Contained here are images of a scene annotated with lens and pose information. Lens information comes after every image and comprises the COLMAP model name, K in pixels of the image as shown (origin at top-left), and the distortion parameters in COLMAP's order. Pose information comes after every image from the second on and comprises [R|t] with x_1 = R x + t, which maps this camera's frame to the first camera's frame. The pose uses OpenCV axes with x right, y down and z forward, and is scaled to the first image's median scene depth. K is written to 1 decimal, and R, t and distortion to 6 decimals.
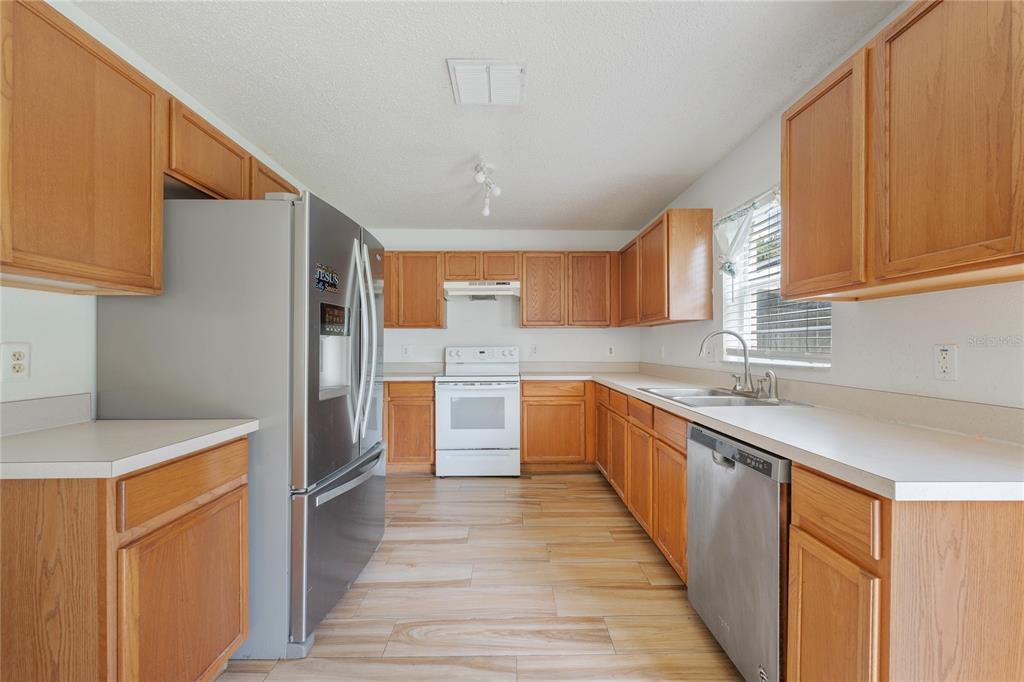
lens RADIAL K [[416.4, 0, 511.9], [0, 416.4, 347.7], [0, 0, 1]] dist [0.001251, -0.000841]
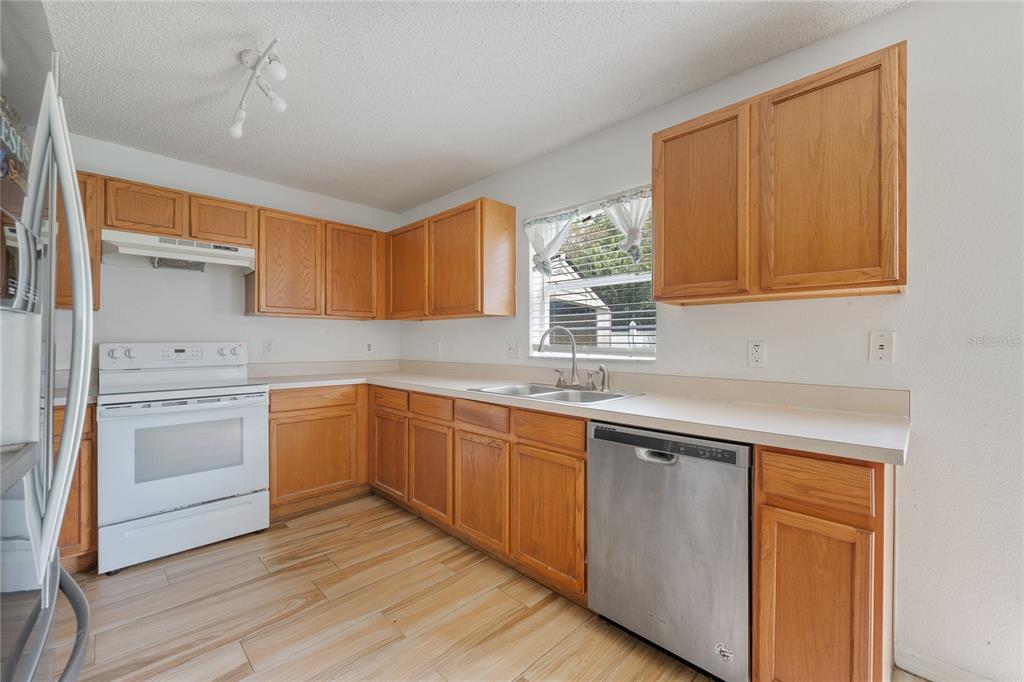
lens RADIAL K [[416.4, 0, 516.5], [0, 416.4, 342.1], [0, 0, 1]] dist [0.001251, -0.000841]
pose [[0.709250, 0.003061, 0.704951, -0.208387], [-0.000212, 0.999991, -0.004129, 0.000073], [-0.704957, 0.002779, 0.709244, 0.247447]]
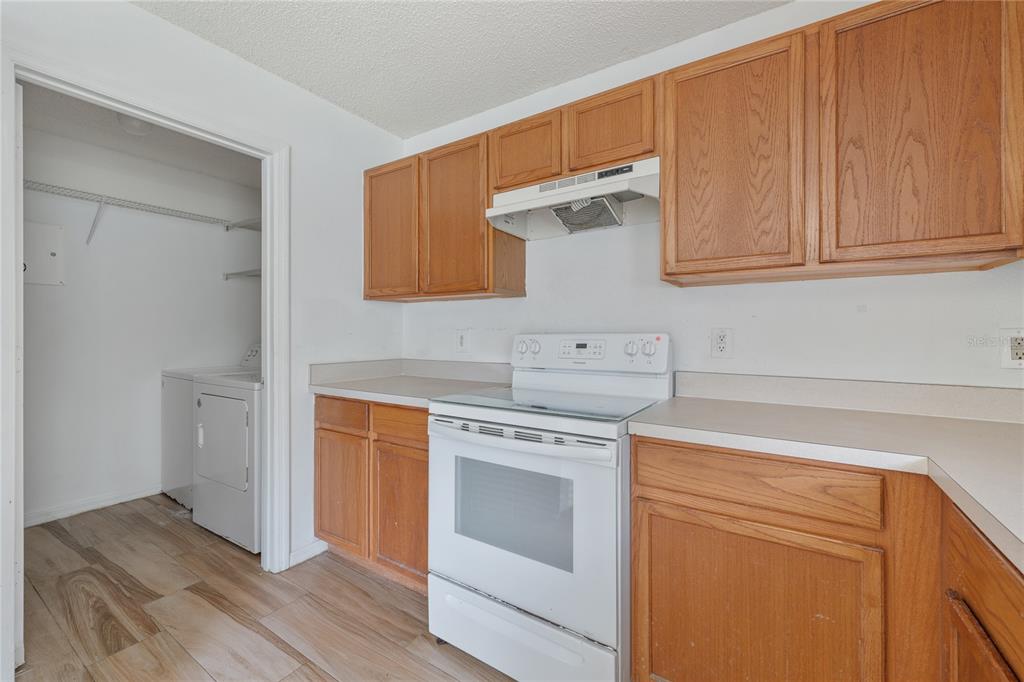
lens RADIAL K [[416.4, 0, 517.3], [0, 416.4, 335.2], [0, 0, 1]] dist [0.001251, -0.000841]
pose [[0.834742, 0.003948, -0.550627, 0.152797], [-0.002275, 0.999990, 0.003720, -0.002389], [0.550637, -0.001853, 0.834743, 0.800721]]
